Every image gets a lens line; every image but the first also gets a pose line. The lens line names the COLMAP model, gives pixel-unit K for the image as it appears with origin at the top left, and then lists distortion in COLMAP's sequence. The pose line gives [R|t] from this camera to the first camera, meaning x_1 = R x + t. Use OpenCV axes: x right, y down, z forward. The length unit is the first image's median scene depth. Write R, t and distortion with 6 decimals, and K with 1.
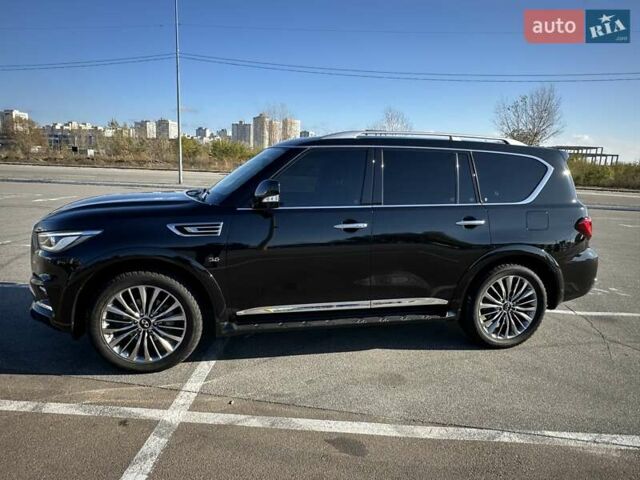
lens RADIAL K [[432.1, 0, 320.0], [0, 432.1, 240.0], [0, 0, 1]] dist [-0.002721, 0.000303]
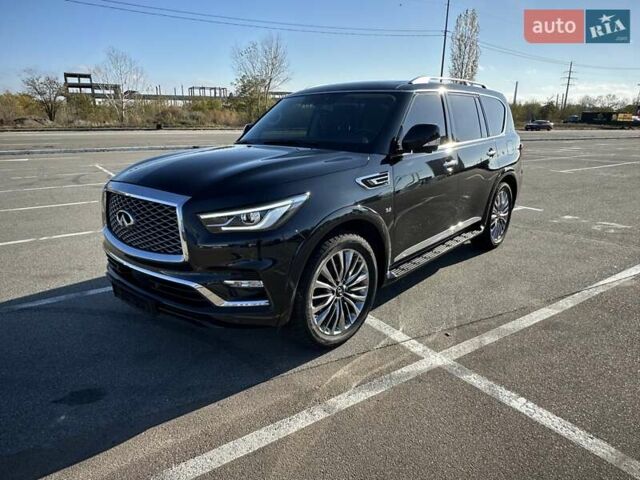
lens RADIAL K [[432.1, 0, 320.0], [0, 432.1, 240.0], [0, 0, 1]] dist [-0.002721, 0.000303]
pose [[0.802906, -0.199256, 0.561817, -0.931995], [0.133340, 0.978632, 0.156525, -0.061898], [-0.581001, -0.050763, 0.812319, 0.290731]]
